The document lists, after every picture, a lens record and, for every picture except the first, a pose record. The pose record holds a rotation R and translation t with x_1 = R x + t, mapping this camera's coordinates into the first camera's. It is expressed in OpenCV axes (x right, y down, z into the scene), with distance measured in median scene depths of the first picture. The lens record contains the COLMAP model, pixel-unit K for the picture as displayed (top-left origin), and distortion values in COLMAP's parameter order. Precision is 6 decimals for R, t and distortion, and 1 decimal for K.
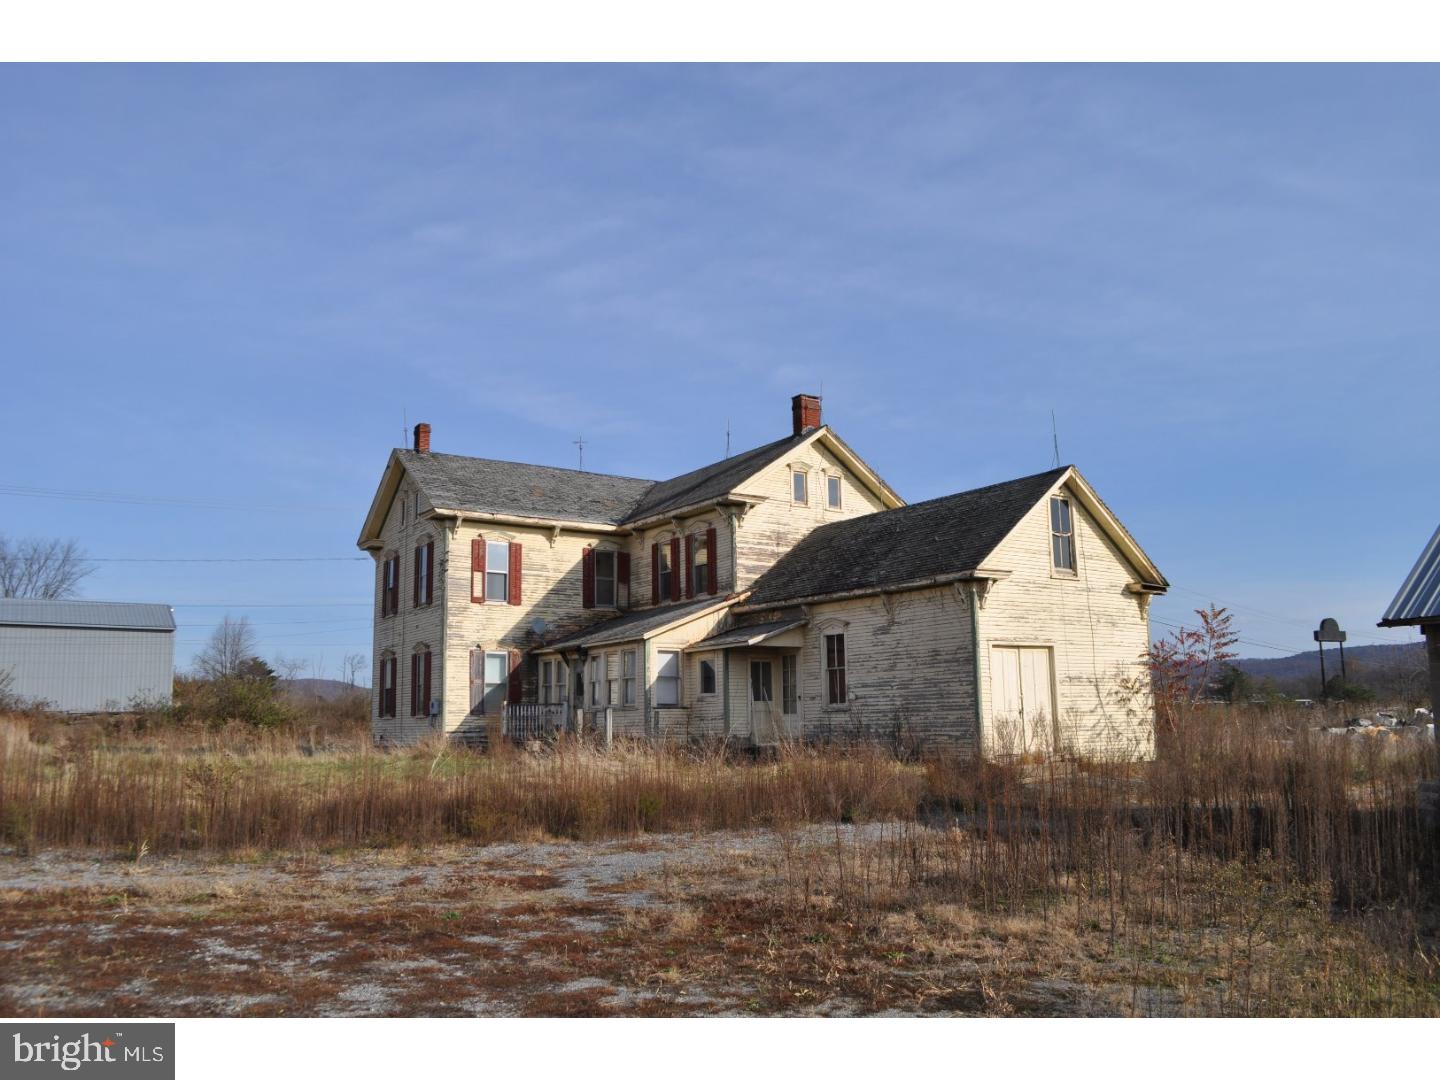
lens RADIAL K [[1127.0, 0, 713.2], [0, 1127.0, 560.7], [0, 0, 1]] dist [-0.081990, 0.007905]
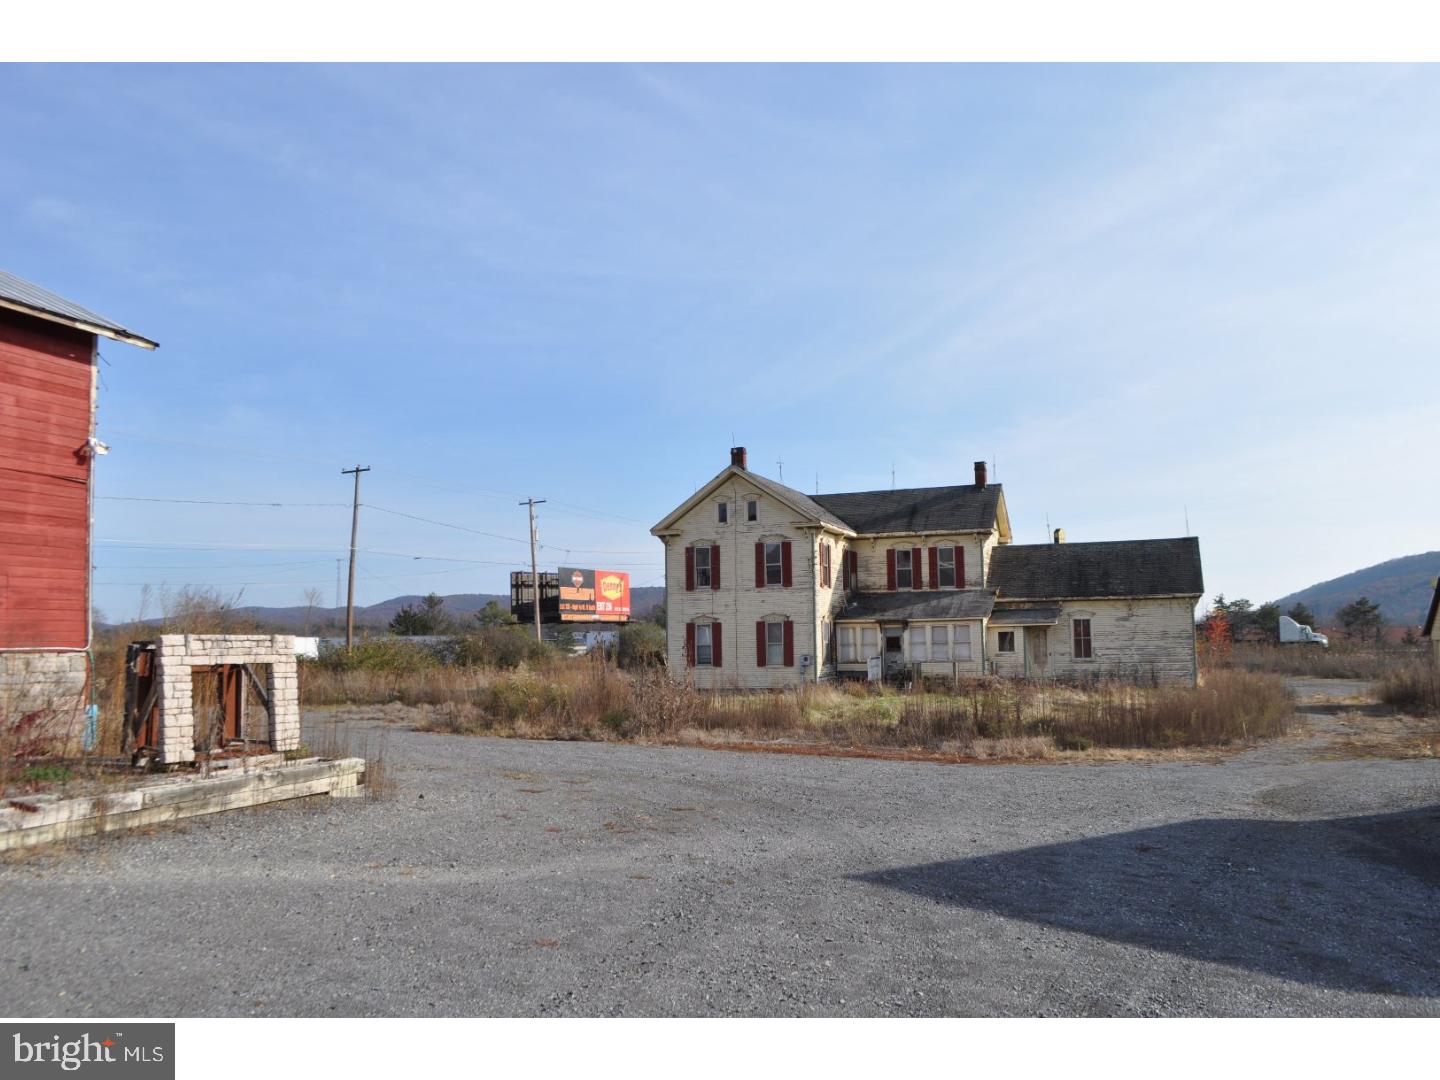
lens RADIAL K [[1127.0, 0, 713.2], [0, 1127.0, 560.7], [0, 0, 1]] dist [-0.081990, 0.007905]
pose [[0.825738, 0.042653, 0.562439, -1.342265], [-0.077968, 0.996196, 0.038921, -0.048691], [-0.558640, -0.075991, 0.825922, -0.123699]]
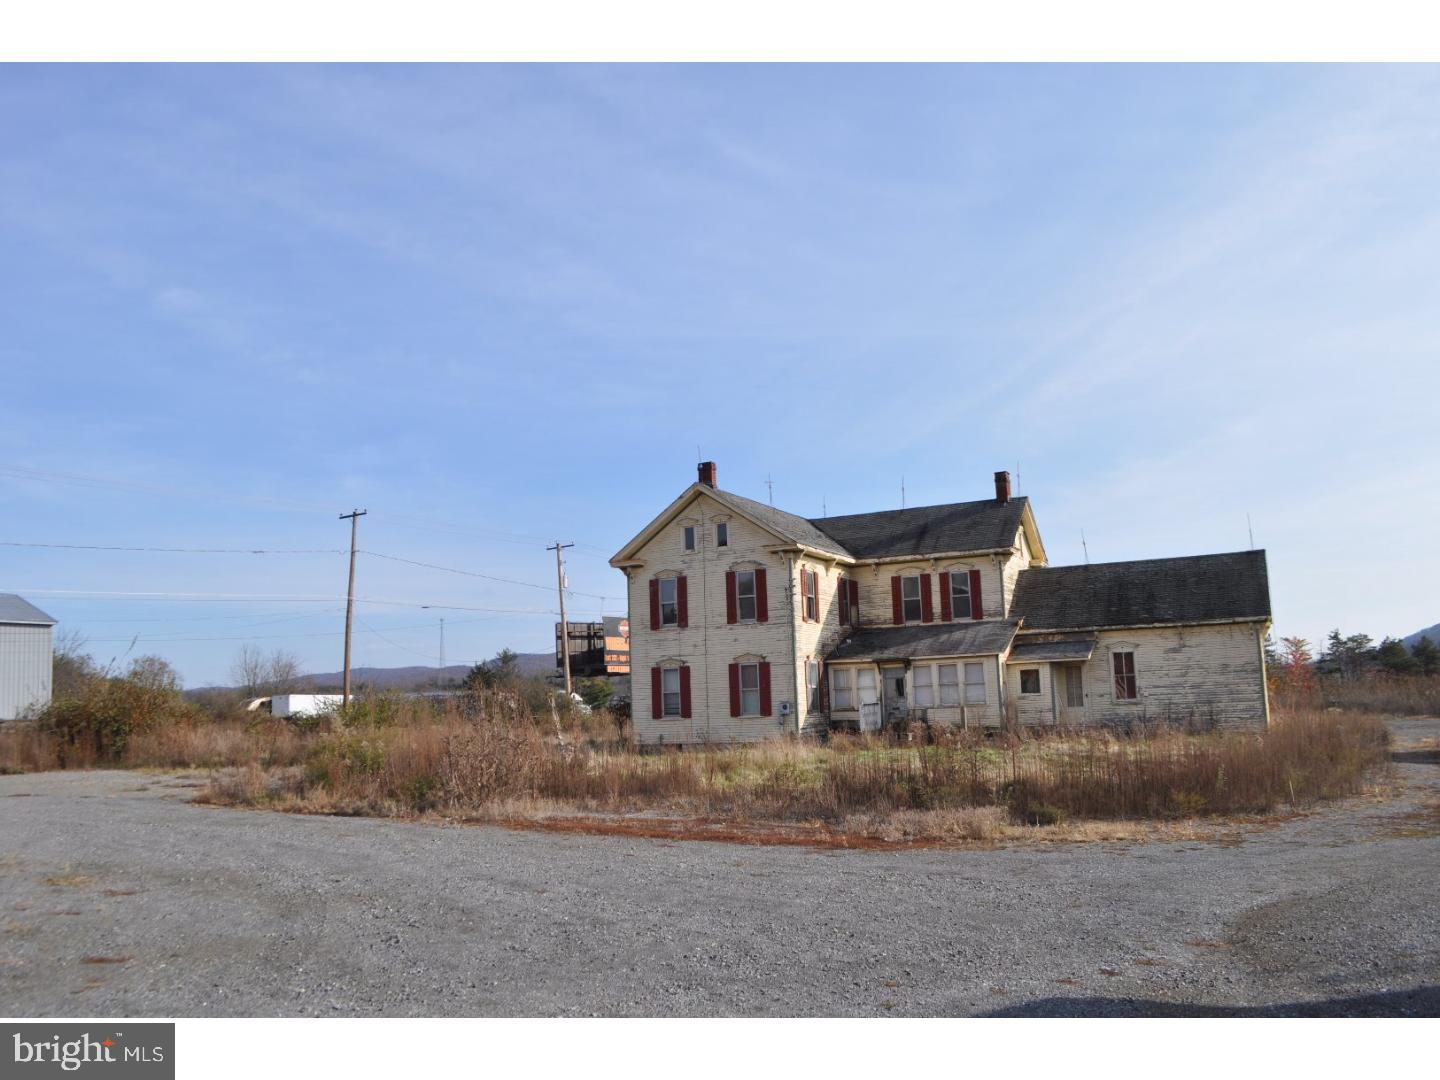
lens RADIAL K [[1127.0, 0, 713.2], [0, 1127.0, 560.7], [0, 0, 1]] dist [-0.081990, 0.007905]
pose [[0.875207, 0.043799, 0.481762, -1.049522], [-0.048764, 0.998808, -0.002217, -0.024390], [-0.481285, -0.021552, 0.876299, -0.019023]]
